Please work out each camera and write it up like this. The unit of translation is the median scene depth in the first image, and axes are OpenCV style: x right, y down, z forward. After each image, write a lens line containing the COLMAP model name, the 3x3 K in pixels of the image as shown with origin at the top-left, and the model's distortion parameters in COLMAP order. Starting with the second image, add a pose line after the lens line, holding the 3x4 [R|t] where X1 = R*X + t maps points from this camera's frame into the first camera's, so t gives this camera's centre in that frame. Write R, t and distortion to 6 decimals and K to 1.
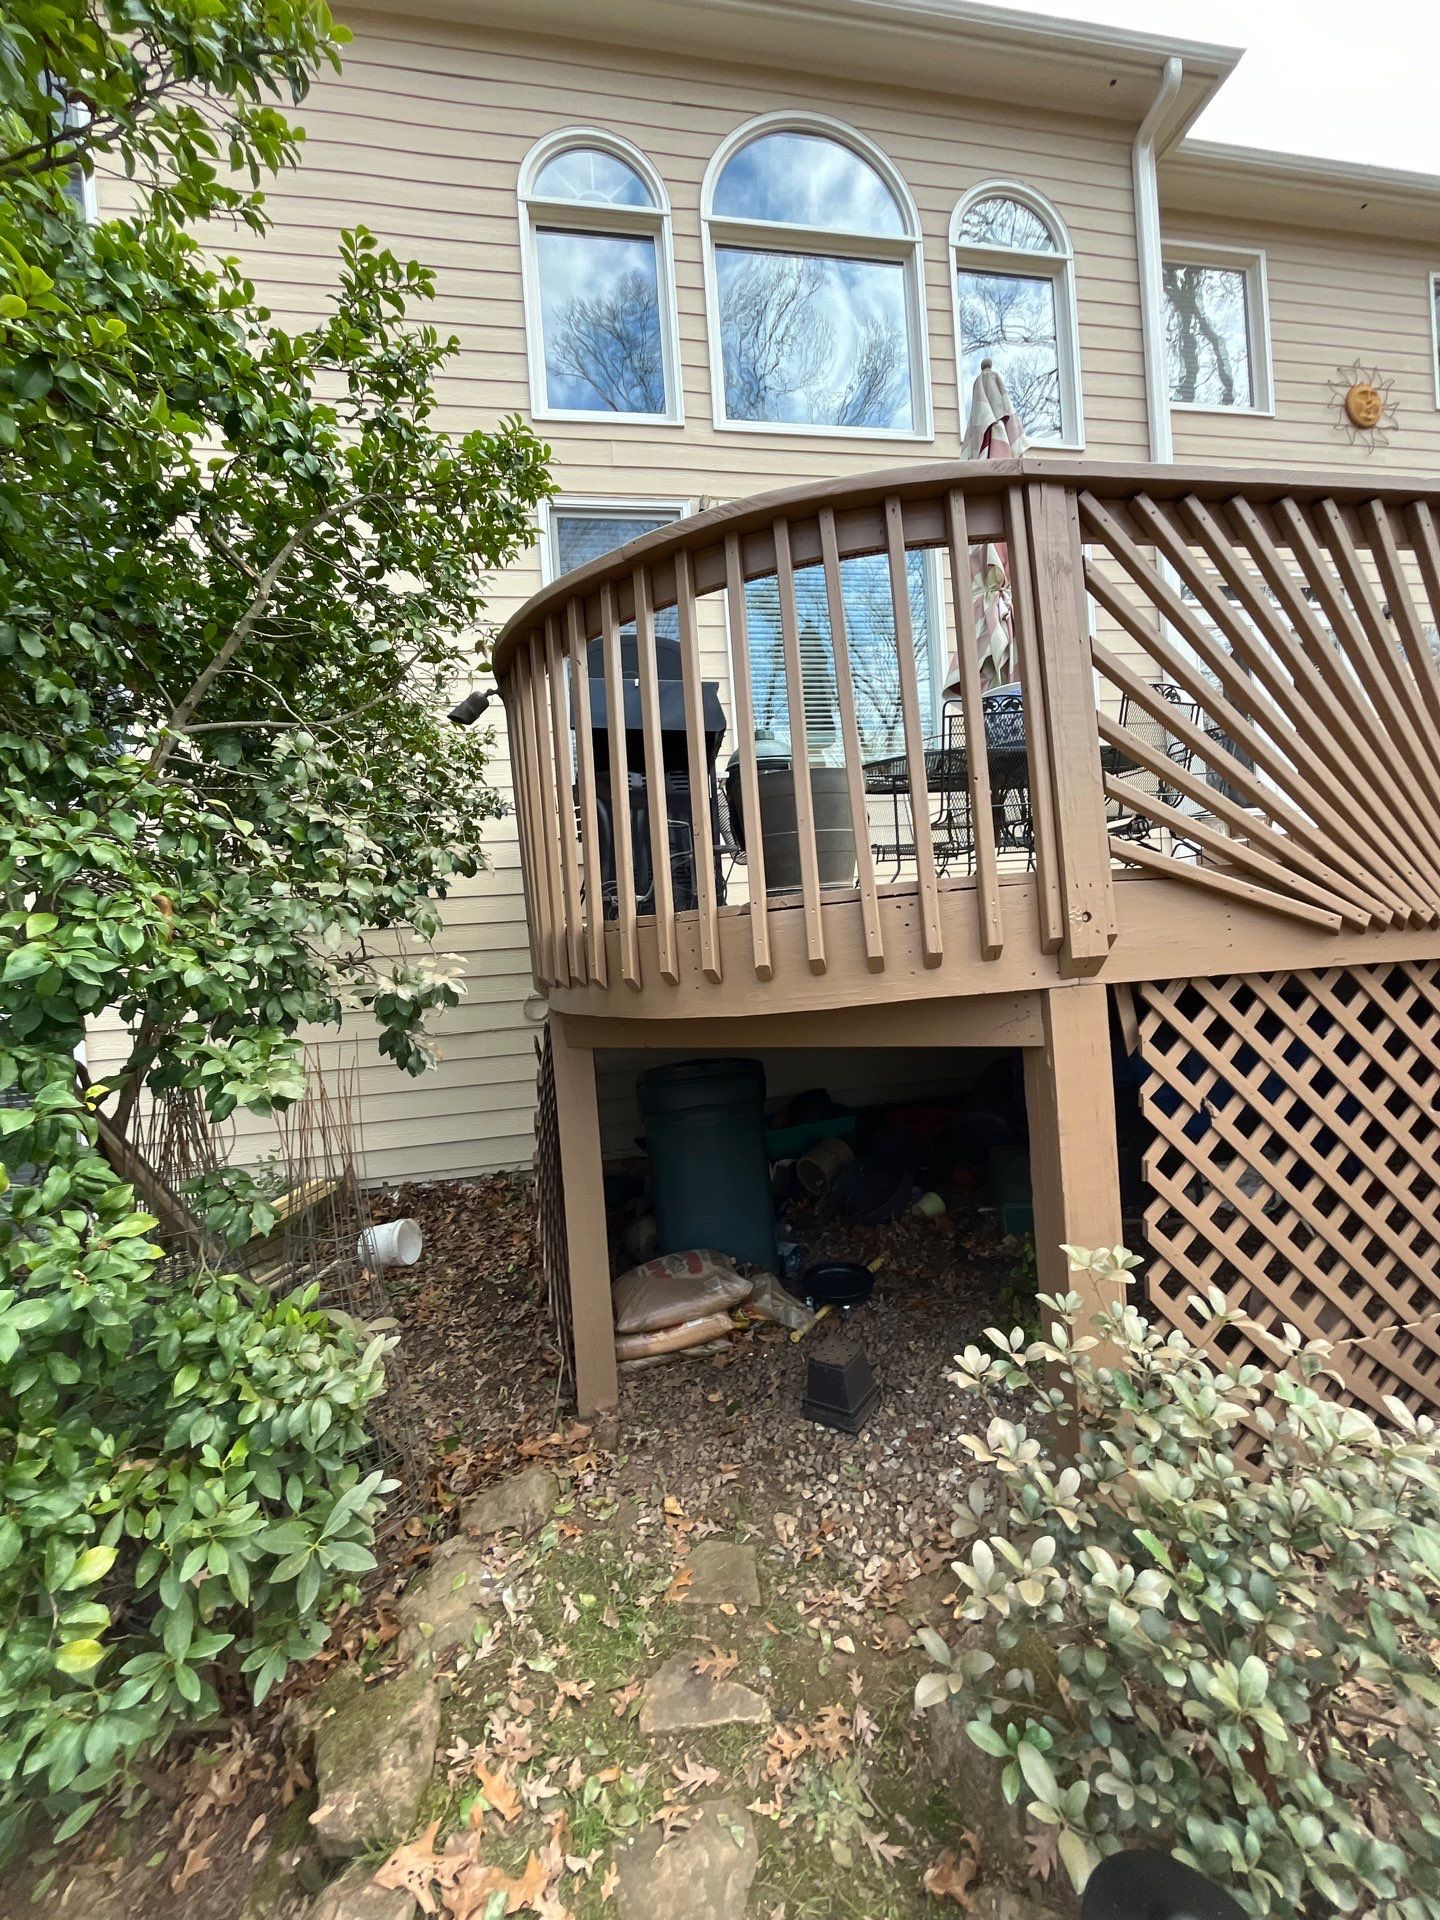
lens RADIAL K [[775.0, 0, 720.0], [0, 775.0, 960.0], [0, 0, 1]] dist [-0.001365, 0.000080]
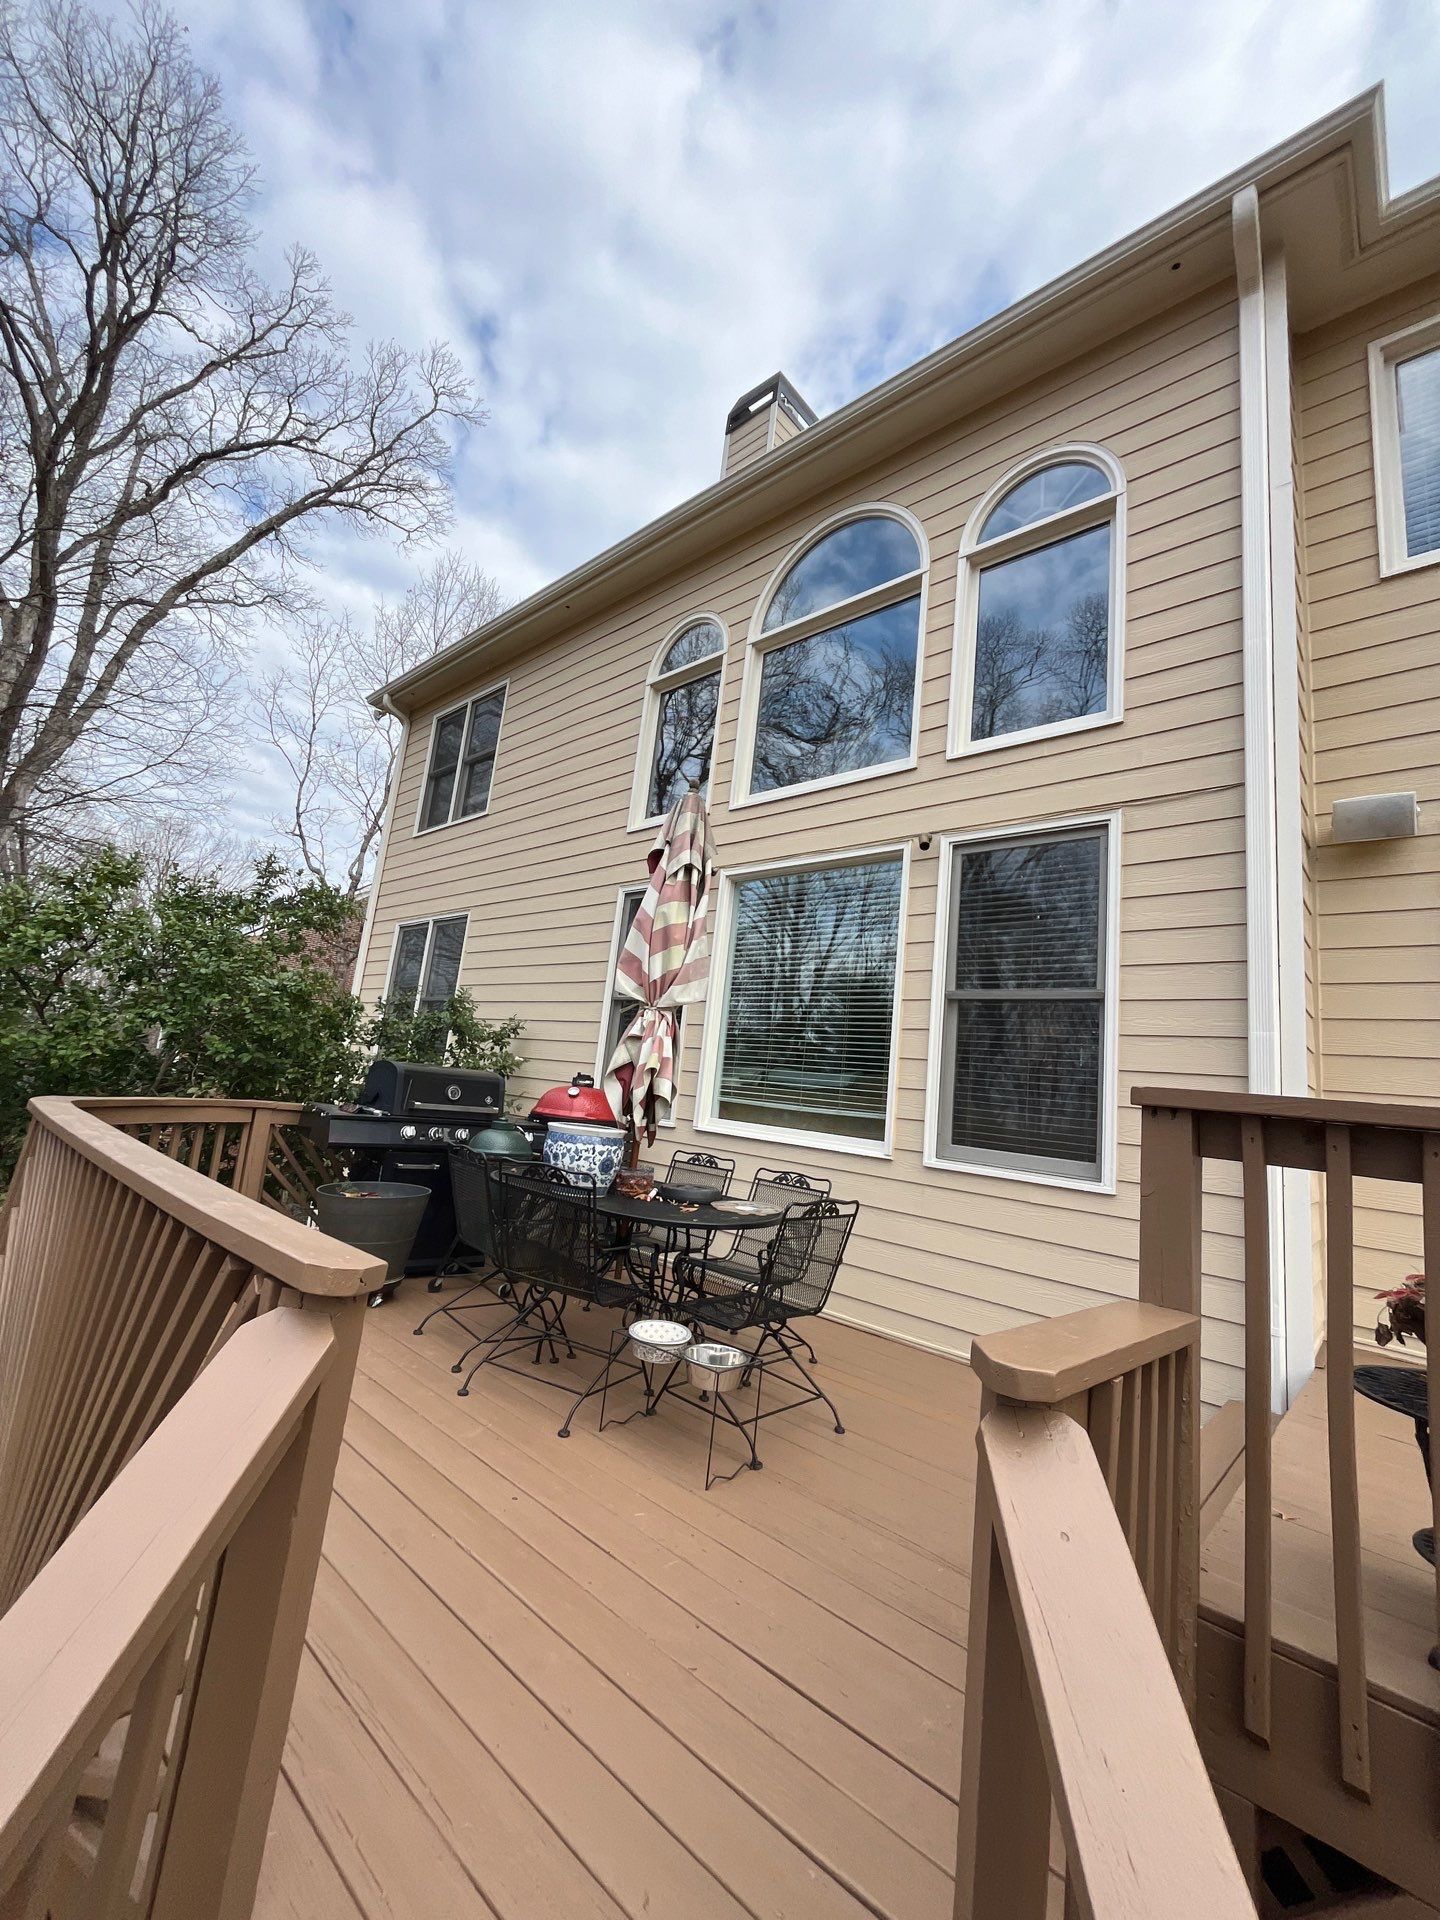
lens RADIAL K [[775.0, 0, 720.0], [0, 775.0, 960.0], [0, 0, 1]] dist [-0.001365, 0.000080]
pose [[0.604279, -0.011147, -0.796695, 0.797245], [-0.193988, 0.967756, -0.160677, -0.297680], [0.772797, 0.251643, 0.582632, 0.397419]]
